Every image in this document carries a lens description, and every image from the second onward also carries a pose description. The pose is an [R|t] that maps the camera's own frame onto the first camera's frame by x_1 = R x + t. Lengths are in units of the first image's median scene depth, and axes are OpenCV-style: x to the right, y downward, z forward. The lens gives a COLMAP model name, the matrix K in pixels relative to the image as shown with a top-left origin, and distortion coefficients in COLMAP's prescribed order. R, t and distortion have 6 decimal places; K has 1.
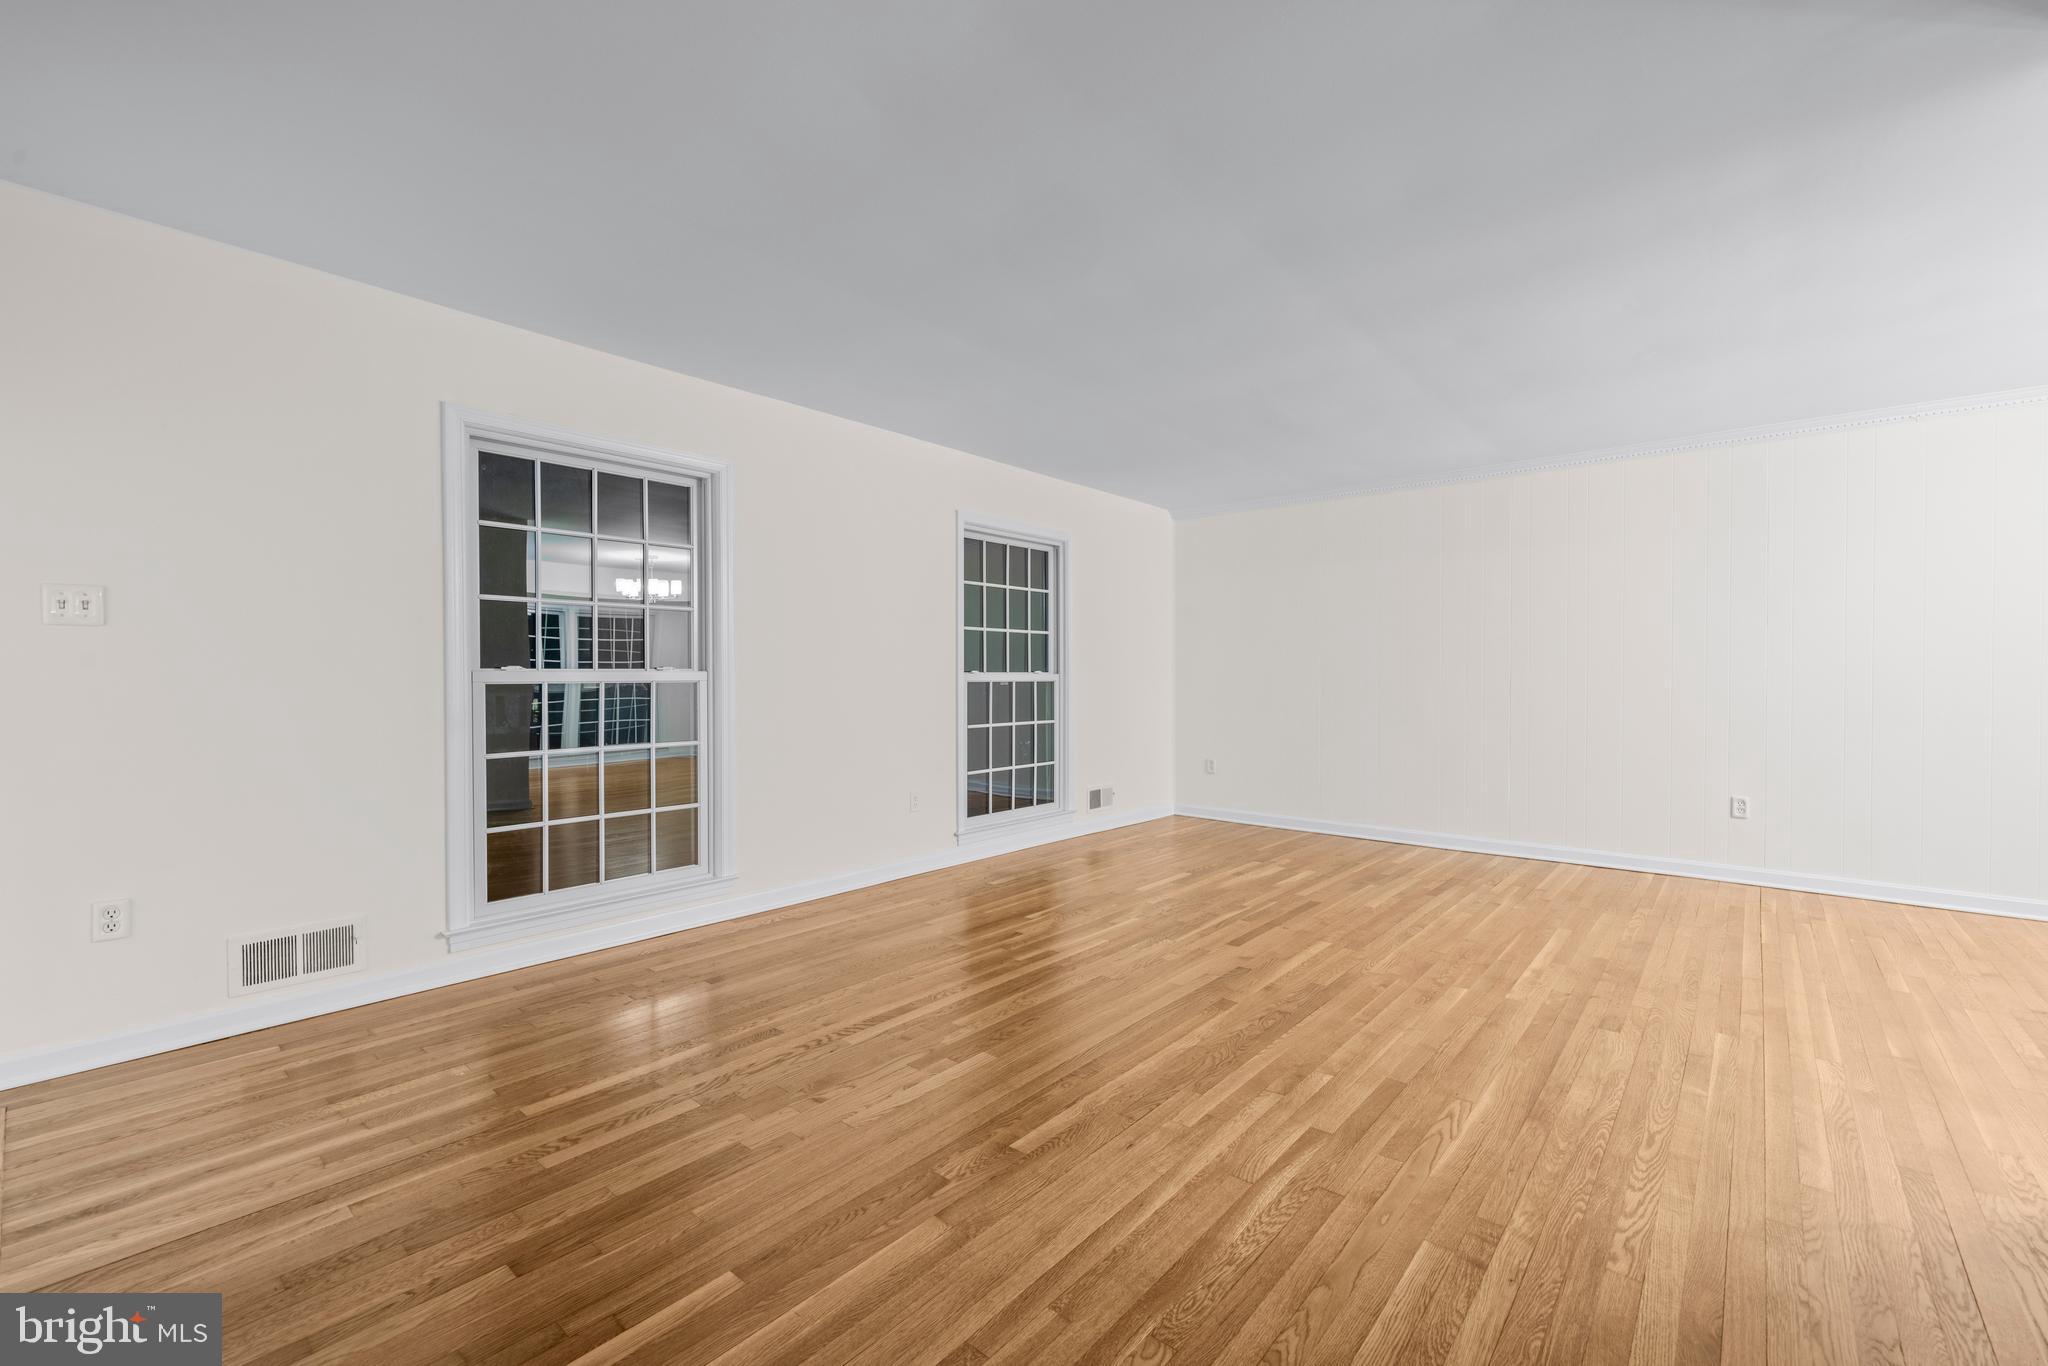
lens RADIAL K [[872.2, 0, 1026.2], [0, 872.2, 666.8], [0, 0, 1]] dist [-0.004658, -0.001001]
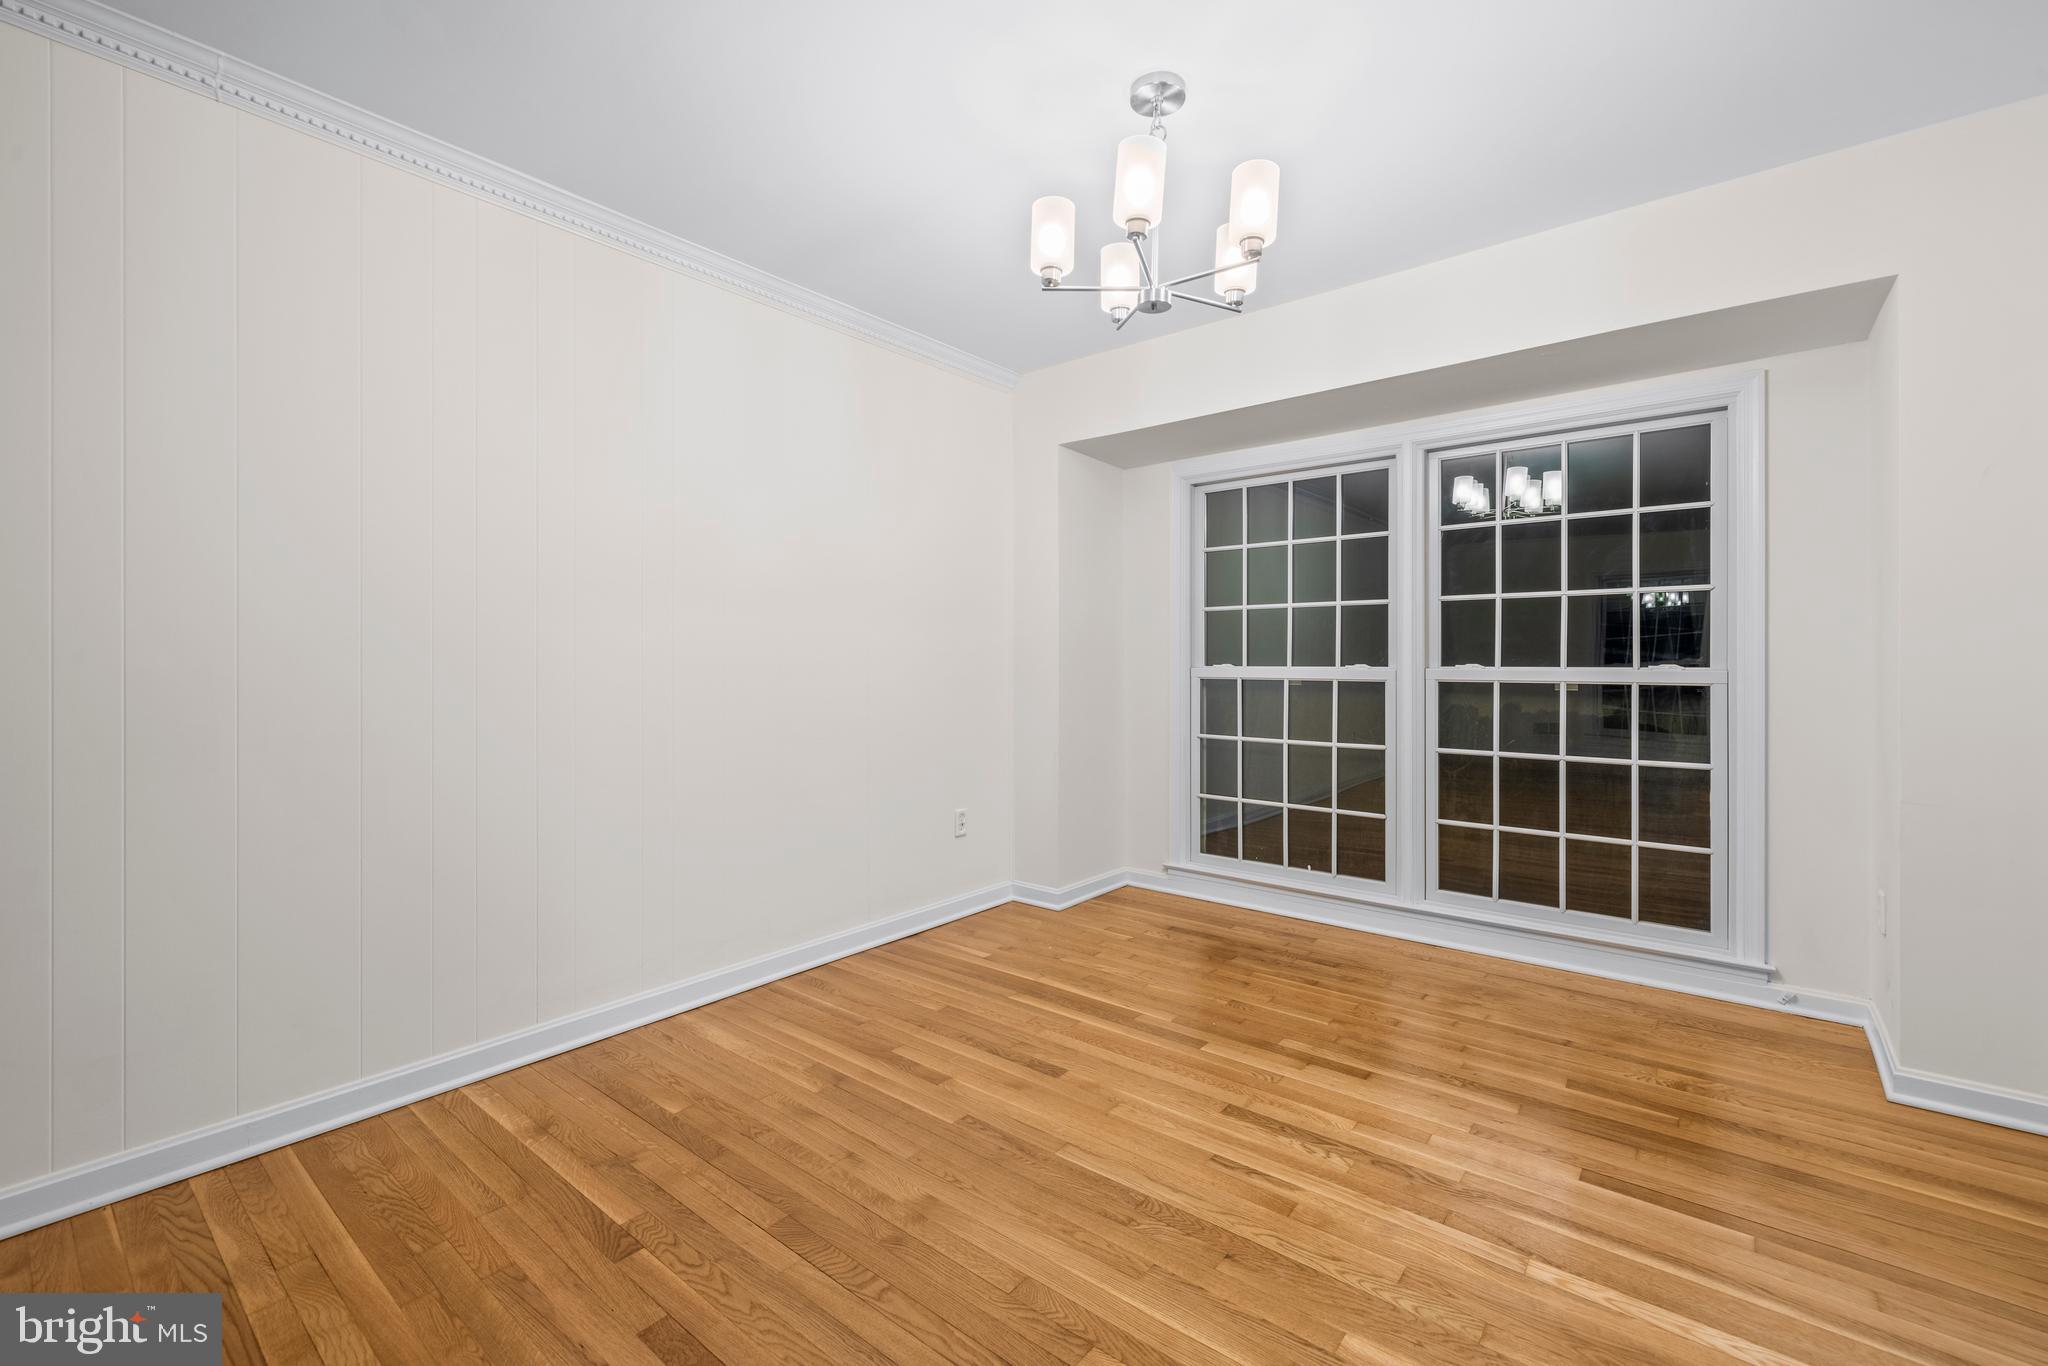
lens RADIAL K [[872.2, 0, 983.3], [0, 872.2, 666.2], [0, 0, 1]] dist [-0.004658, -0.001001]
pose [[0.009327, -0.004234, -0.999948, 0.713878], [0.002502, 0.999988, -0.004211, 0.009299], [0.999953, -0.002463, 0.009338, 0.809479]]
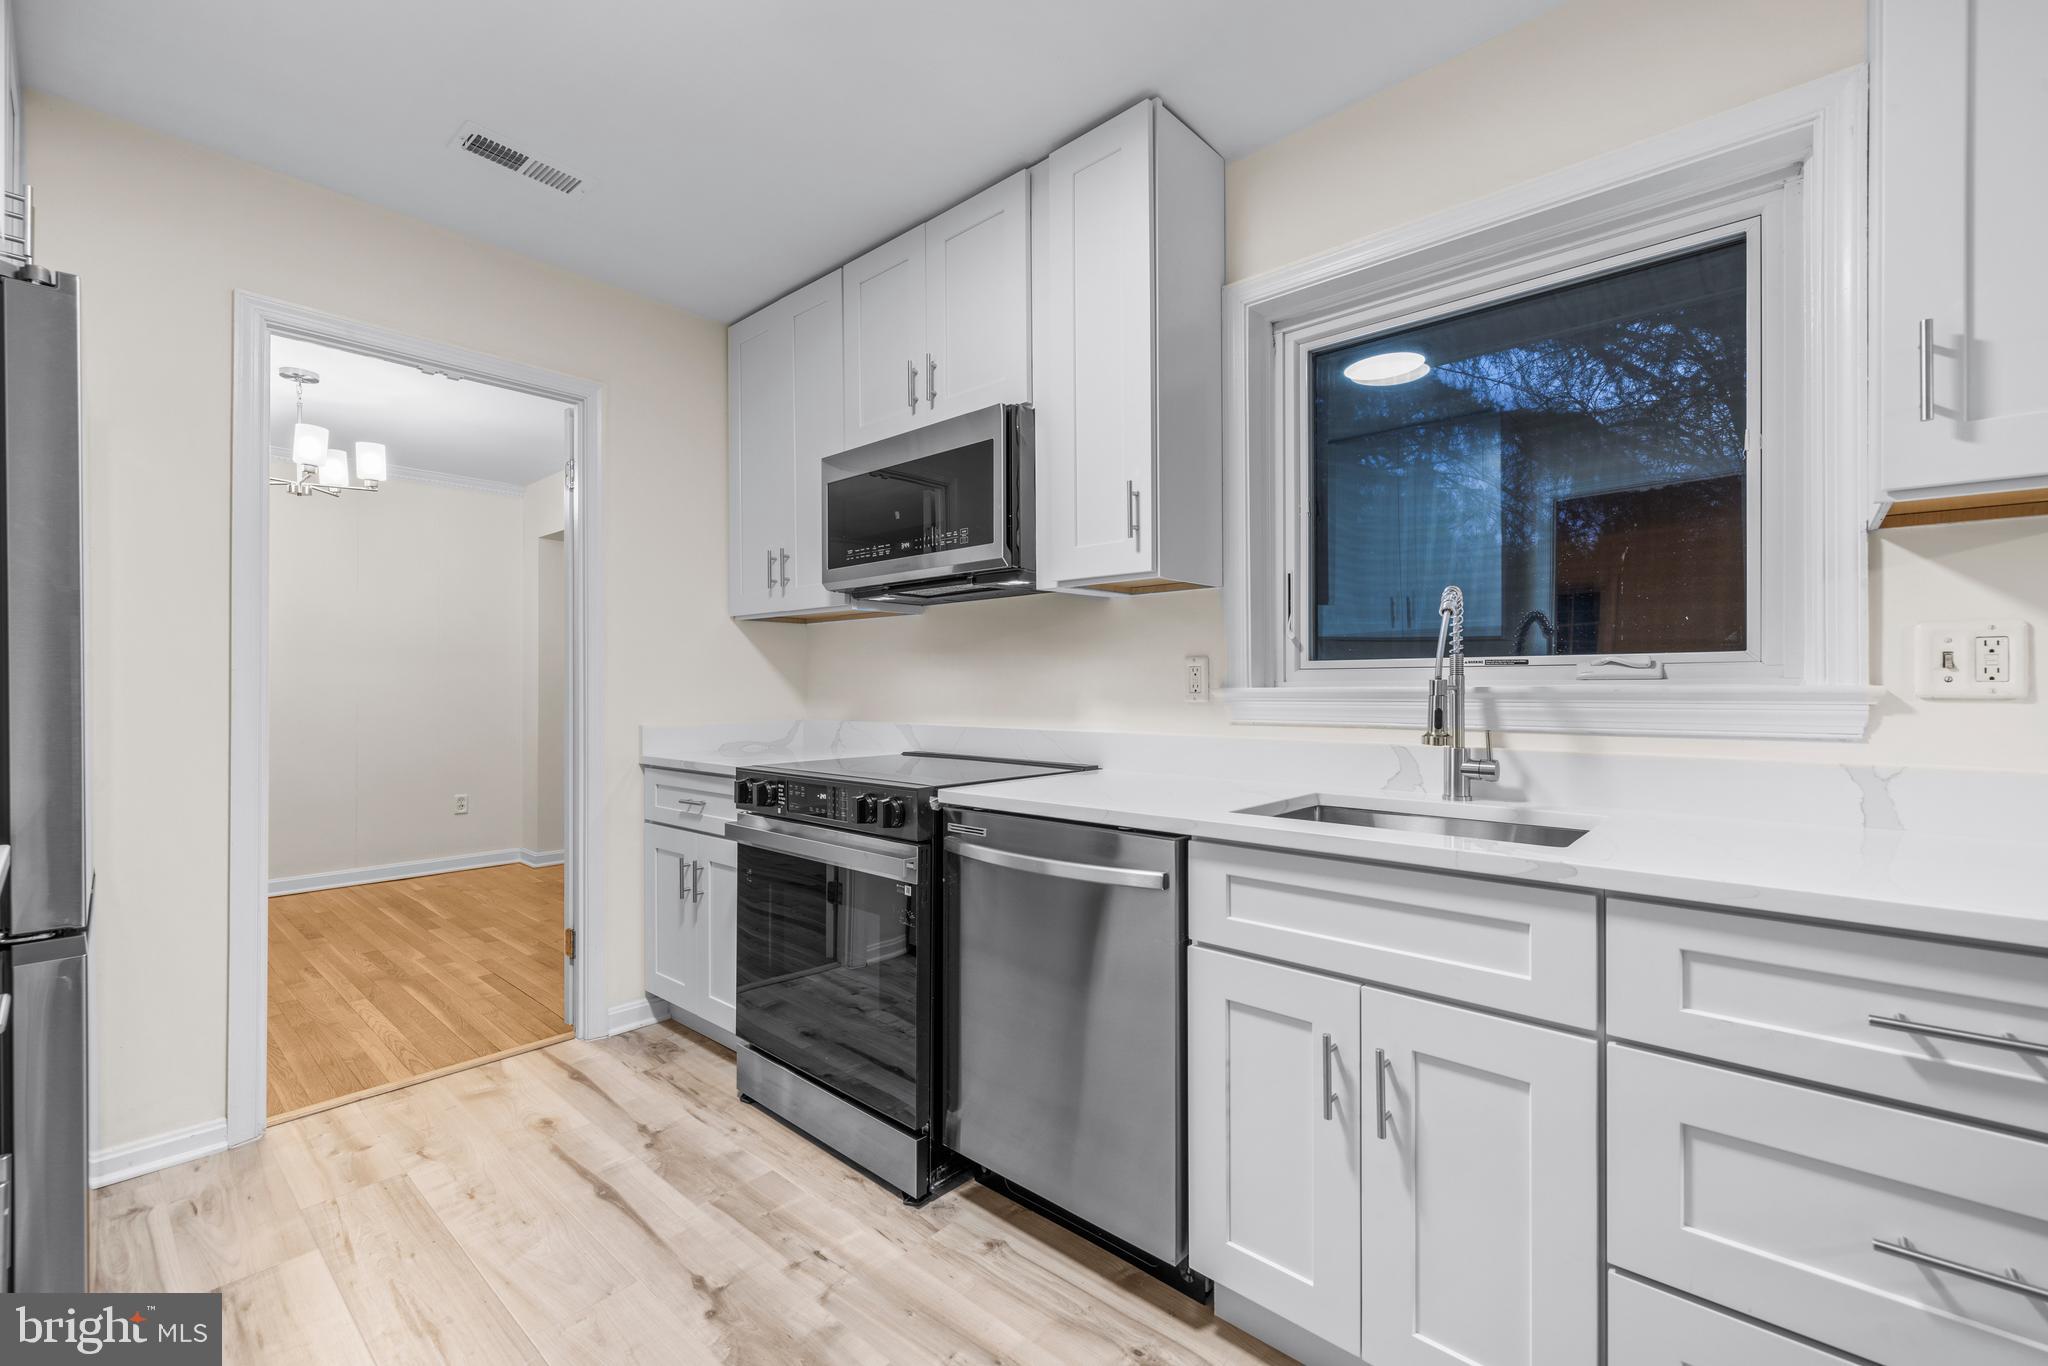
lens RADIAL K [[872.2, 0, 1024.5], [0, 872.2, 685.5], [0, 0, 1]] dist [-0.004658, -0.001001]
pose [[-0.018573, -0.007906, -0.999796, 0.767675], [0.010389, 0.999913, -0.008100, 0.009477], [0.999774, -0.010537, -0.018489, 0.932876]]
